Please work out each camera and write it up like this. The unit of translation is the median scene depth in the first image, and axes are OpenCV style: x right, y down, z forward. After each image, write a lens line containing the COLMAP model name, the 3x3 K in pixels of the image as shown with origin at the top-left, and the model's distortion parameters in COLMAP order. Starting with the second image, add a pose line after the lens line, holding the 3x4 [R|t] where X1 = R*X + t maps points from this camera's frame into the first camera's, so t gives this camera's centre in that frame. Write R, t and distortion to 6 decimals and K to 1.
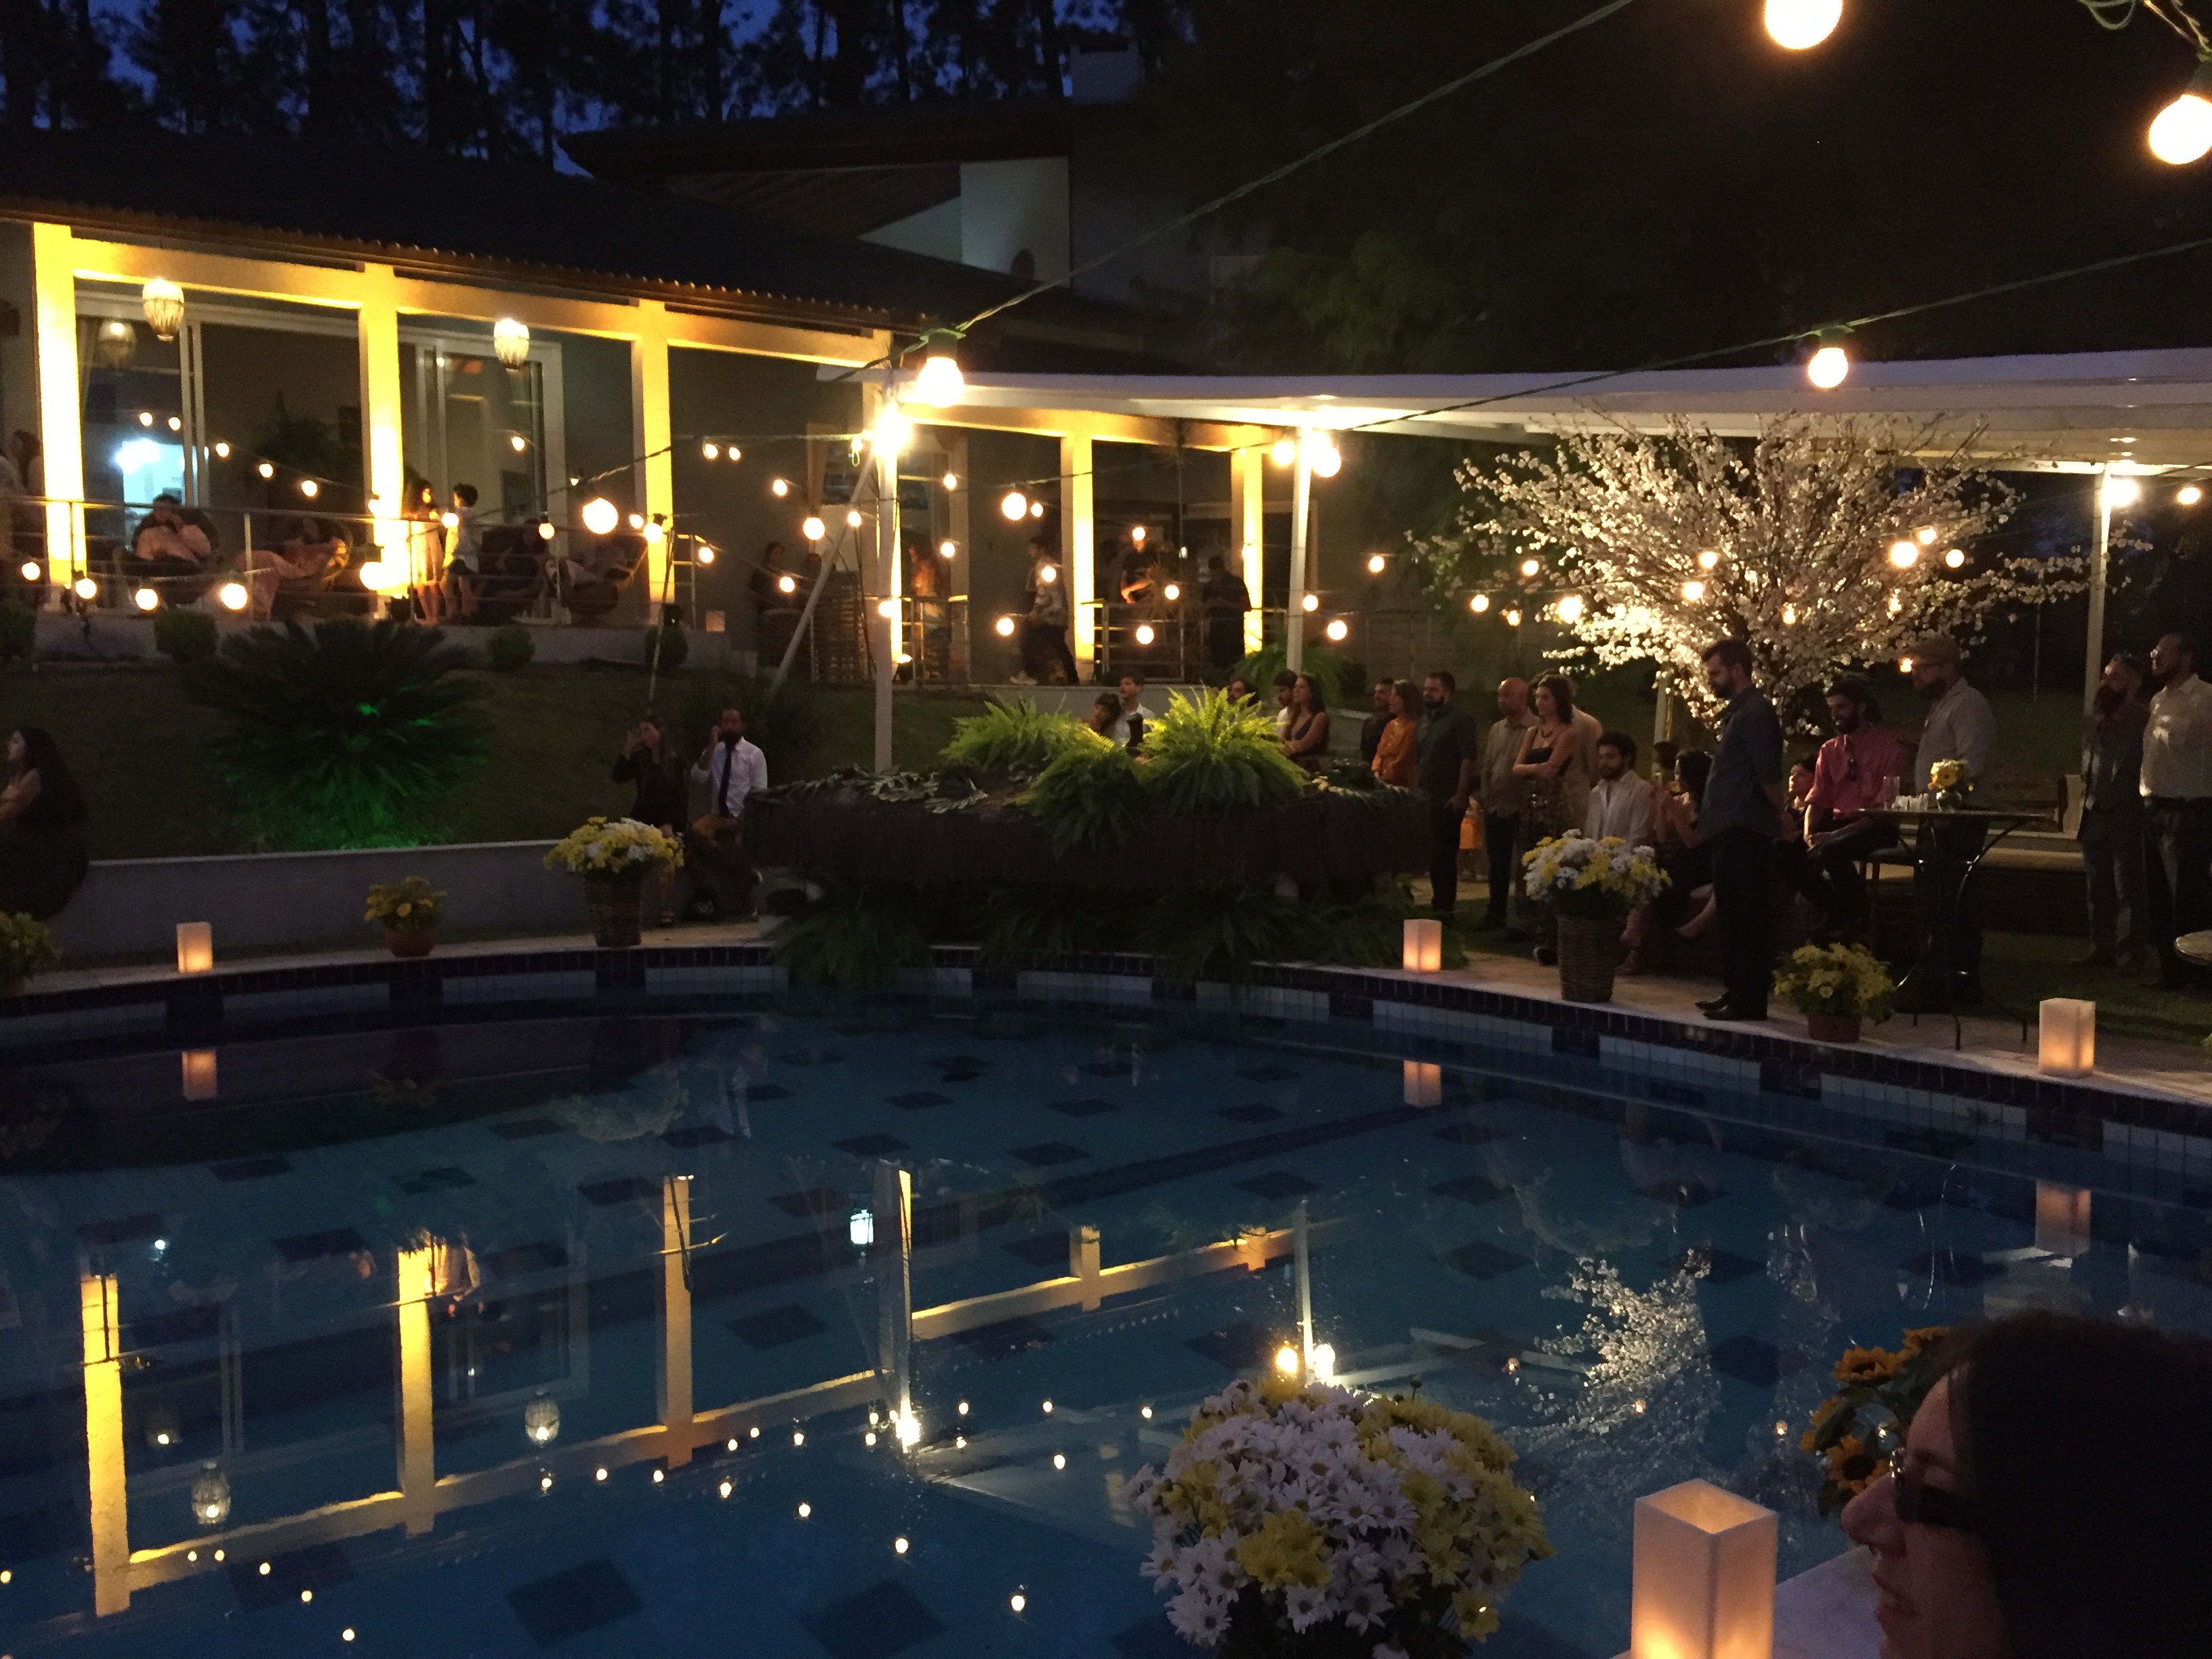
lens RADIAL K [[1865.9, 0, 1105.8], [0, 1865.9, 835.9], [0, 0, 1]] dist [0.037078, -0.060082]
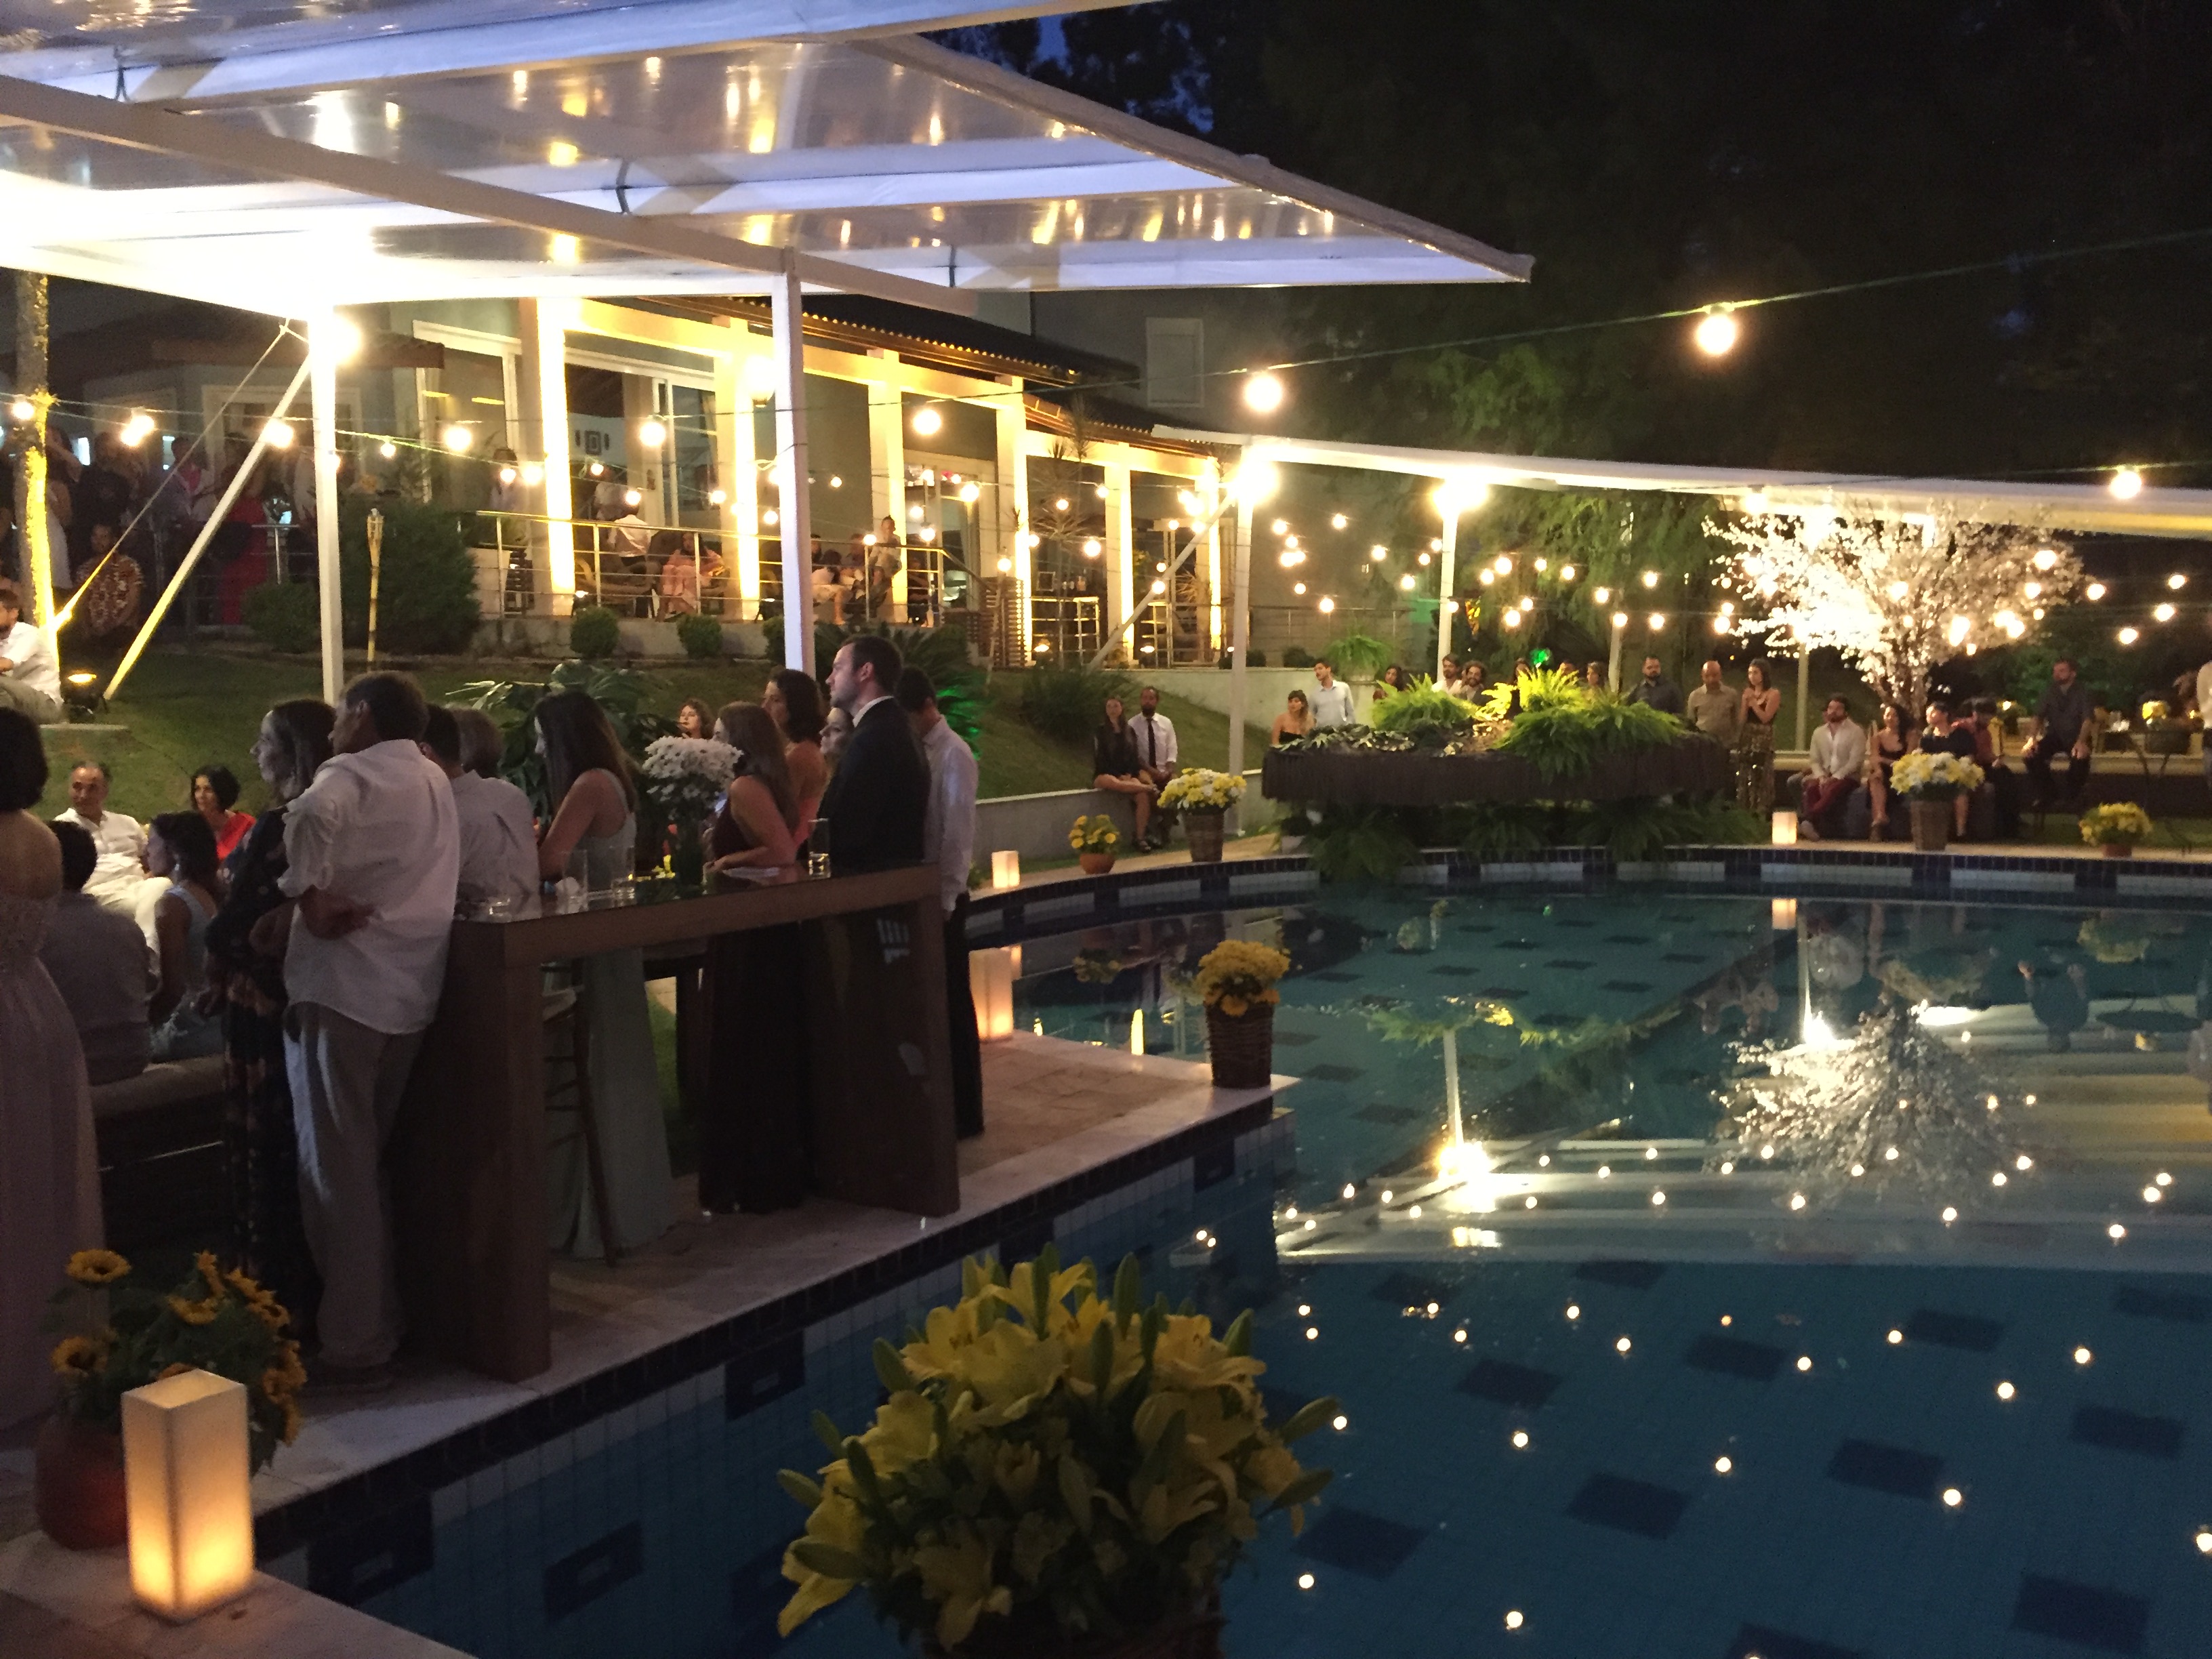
lens RADIAL K [[1865.9, 0, 1144.8], [0, 1865.9, 824.0], [0, 0, 1]] dist [0.037078, -0.060082]
pose [[0.943737, -0.039591, 0.328318, -0.837235], [0.038026, 0.999214, 0.011188, 0.015663], [-0.328503, 0.001927, 0.944501, -0.319652]]
